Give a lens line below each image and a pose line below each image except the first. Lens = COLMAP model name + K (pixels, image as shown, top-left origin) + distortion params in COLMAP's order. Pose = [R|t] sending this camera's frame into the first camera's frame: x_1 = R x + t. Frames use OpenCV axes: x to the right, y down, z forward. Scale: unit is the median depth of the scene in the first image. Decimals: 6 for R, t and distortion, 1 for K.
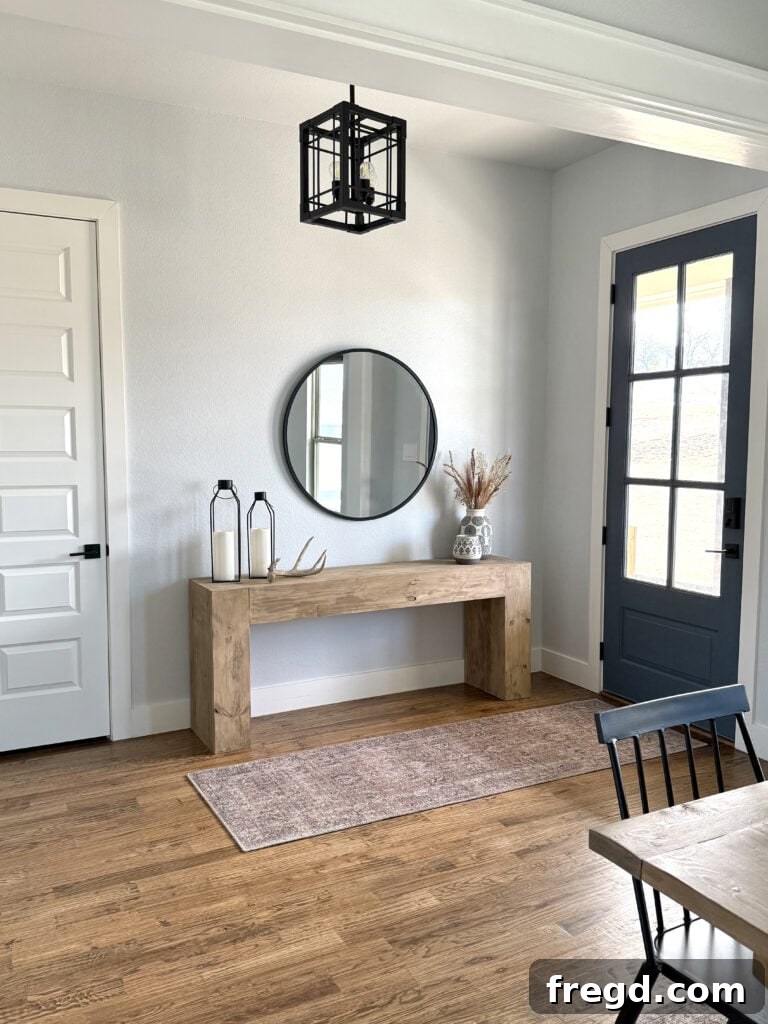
lens RADIAL K [[837.5, 0, 384.0], [0, 837.5, 512.0], [0, 0, 1]] dist [0.094032, 0.004667]
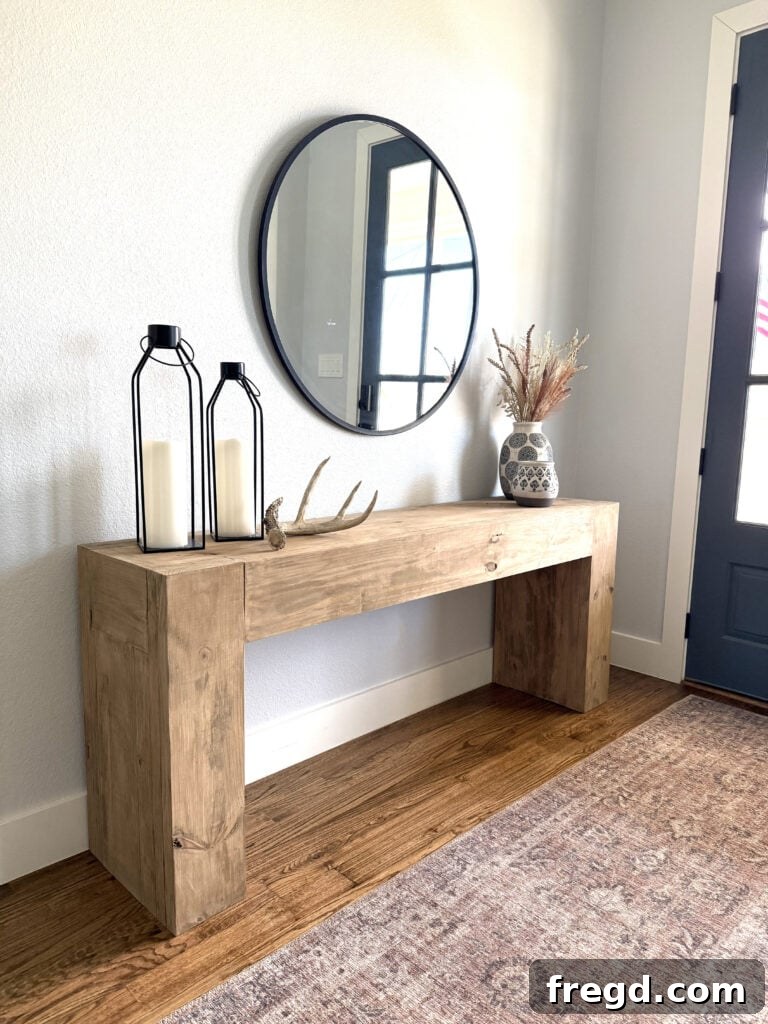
lens RADIAL K [[726.4, 0, 384.0], [0, 726.4, 512.0], [0, 0, 1]] dist [0.049031, -0.057541]
pose [[0.955005, -0.020498, 0.295881, -0.189380], [0.004330, 0.998466, 0.055194, 0.039161], [-0.296559, -0.051430, 0.953629, 0.565884]]
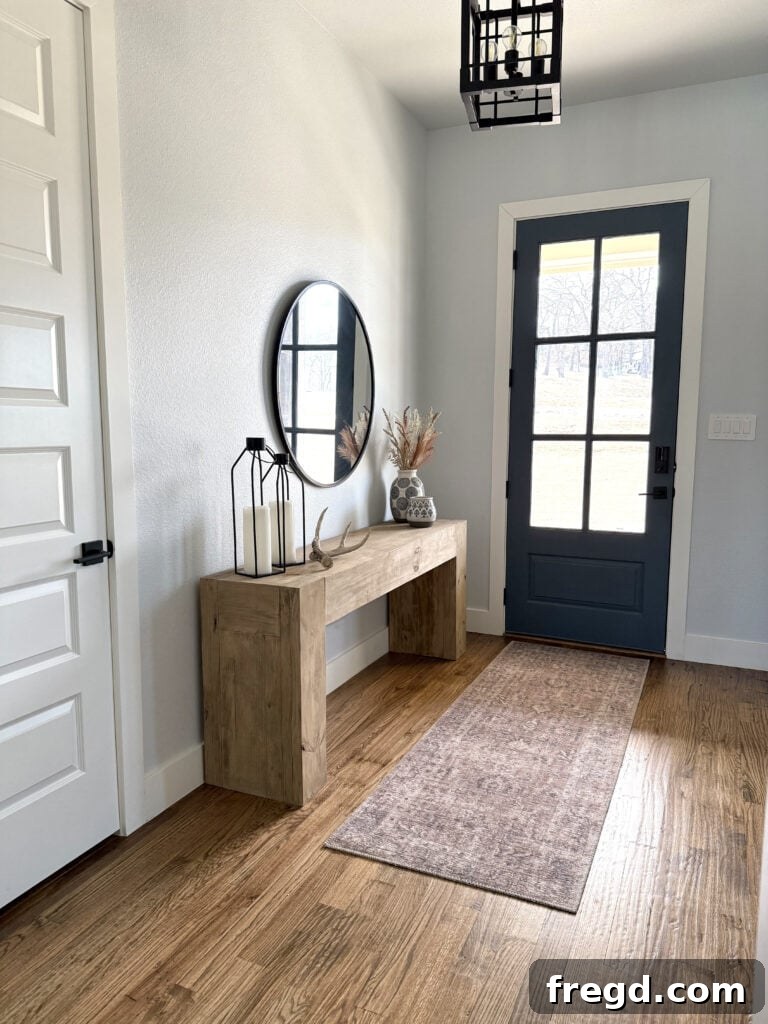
lens RADIAL K [[714.9, 0, 389.4], [0, 714.9, 508.8], [0, 0, 1]] dist [0.117490, -0.166204]
pose [[0.787680, -0.072468, 0.611808, -0.471859], [0.053636, 0.997354, 0.049080, -0.000563], [-0.613746, -0.005844, 0.789482, 0.419841]]
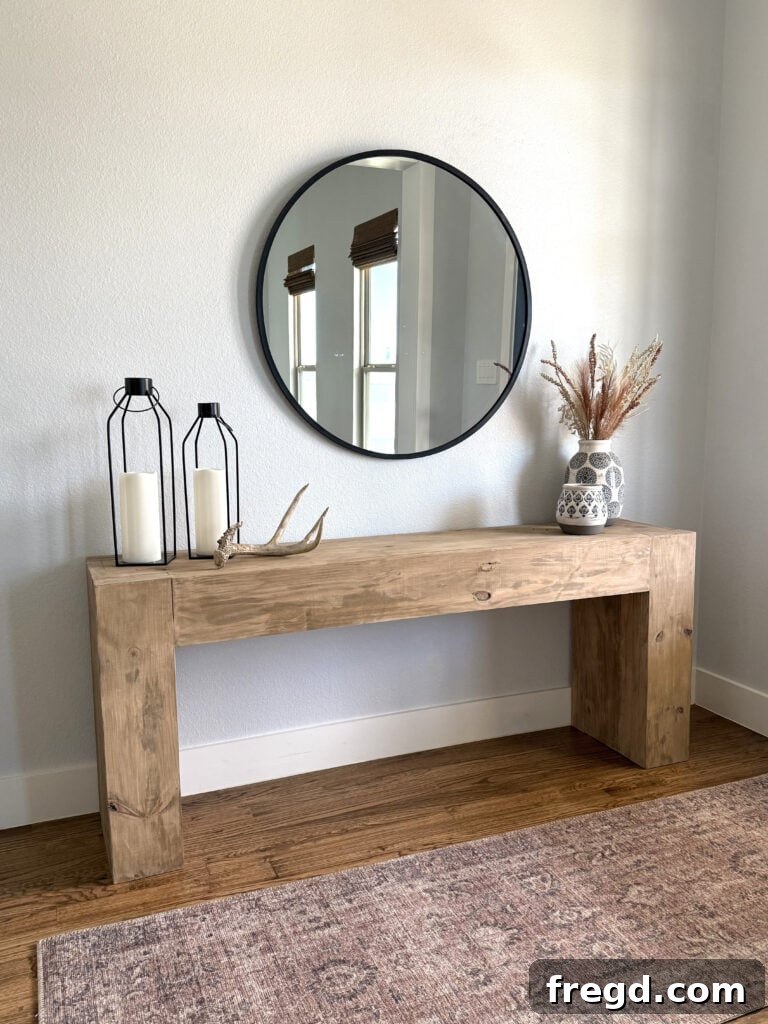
lens RADIAL K [[847.7, 0, 384.0], [0, 847.7, 512.0], [0, 0, 1]] dist [0.051994, -0.069353]
pose [[0.995613, 0.004100, -0.093480, 0.020370], [0.000137, 0.998974, 0.045278, 0.022627], [0.093570, -0.045093, 0.994591, 0.449035]]
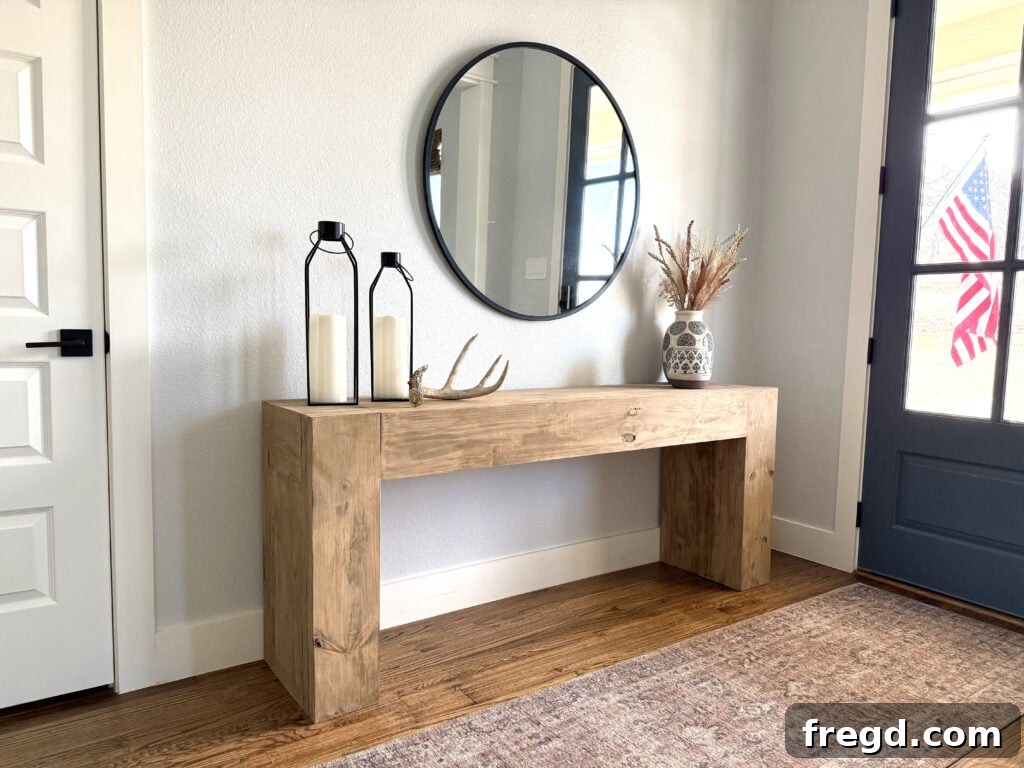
lens RADIAL K [[727.7, 0, 513.4], [0, 727.7, 382.7], [0, 0, 1]] dist [0.044933, -0.056033]
pose [[0.991735, 0.009469, 0.127953, -0.126602], [-0.009218, 0.999954, -0.002548, 0.066291], [-0.127971, 0.001347, 0.991777, 0.487156]]
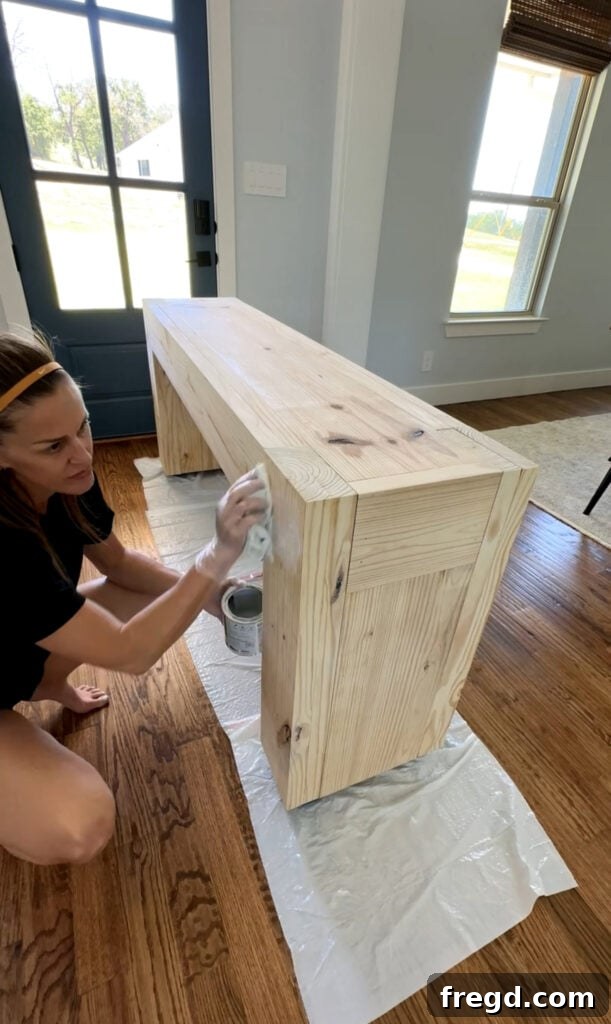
lens RADIAL K [[482.4, 0, 305.5], [0, 482.4, 512.0], [0, 0, 1]] dist [0.000502, 0.000072]
pose [[0.039467, -0.518353, 0.854256, -0.267325], [0.037031, 0.855093, 0.517150, 0.008062], [-0.998534, 0.011224, 0.052944, 0.798673]]
